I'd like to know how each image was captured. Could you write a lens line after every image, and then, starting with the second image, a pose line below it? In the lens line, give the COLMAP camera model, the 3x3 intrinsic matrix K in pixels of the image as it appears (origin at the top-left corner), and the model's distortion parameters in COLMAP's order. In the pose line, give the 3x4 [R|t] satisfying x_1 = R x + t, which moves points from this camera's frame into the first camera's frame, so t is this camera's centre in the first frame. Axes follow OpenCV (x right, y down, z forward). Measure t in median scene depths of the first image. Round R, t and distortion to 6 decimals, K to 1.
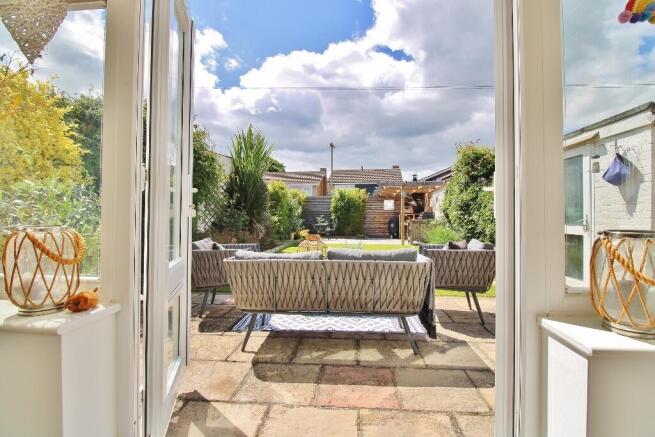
lens RADIAL K [[305.8, 0, 330.2], [0, 305.8, 220.4], [0, 0, 1]] dist [-0.009486, -0.007493]
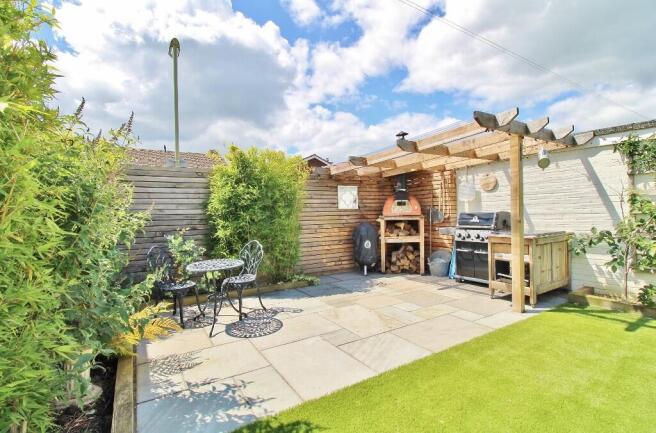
lens RADIAL K [[306.3, 0, 326.9], [0, 306.3, 218.8], [0, 0, 1]] dist [-0.009486, -0.007493]
pose [[0.777761, -0.022942, 0.628142, -0.111359], [0.026670, 0.999638, 0.003488, -0.023770], [-0.627995, 0.014040, 0.778091, 0.713313]]
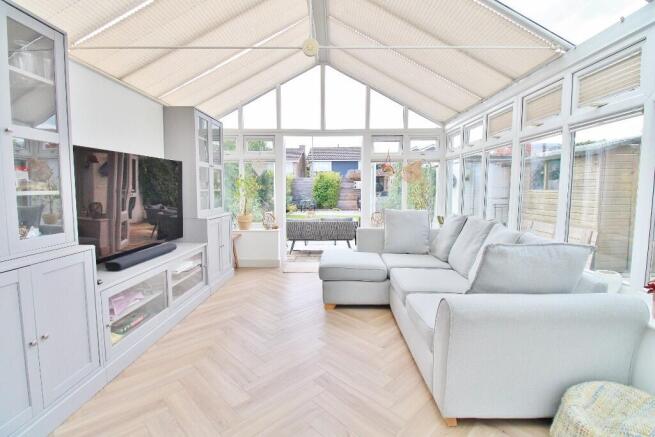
lens RADIAL K [[305.8, 0, 332.3], [0, 305.8, 214.9], [0, 0, 1]] dist [-0.009486, -0.007493]
pose [[0.996644, -0.011564, 0.081040, -0.022384], [0.005441, 0.997141, 0.075371, -0.022527], [-0.081679, -0.074677, 0.993857, -0.302609]]
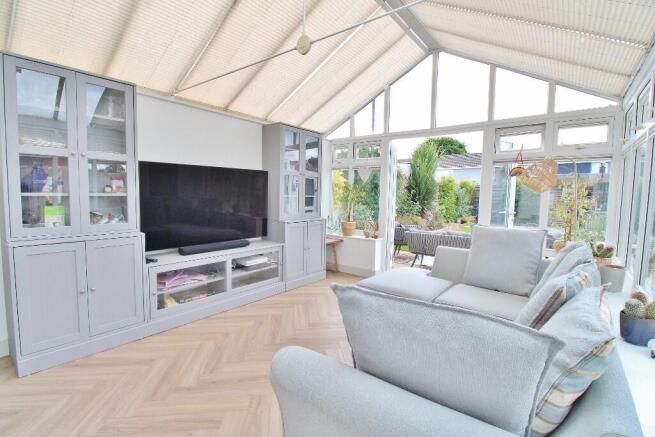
lens RADIAL K [[305.8, 0, 326.4], [0, 305.8, 215.9], [0, 0, 1]] dist [-0.009486, -0.007493]
pose [[0.837119, 0.046435, -0.545046, 0.083734], [-0.018906, 0.998251, 0.056008, -0.022534], [0.546693, -0.036581, 0.836533, -0.254878]]
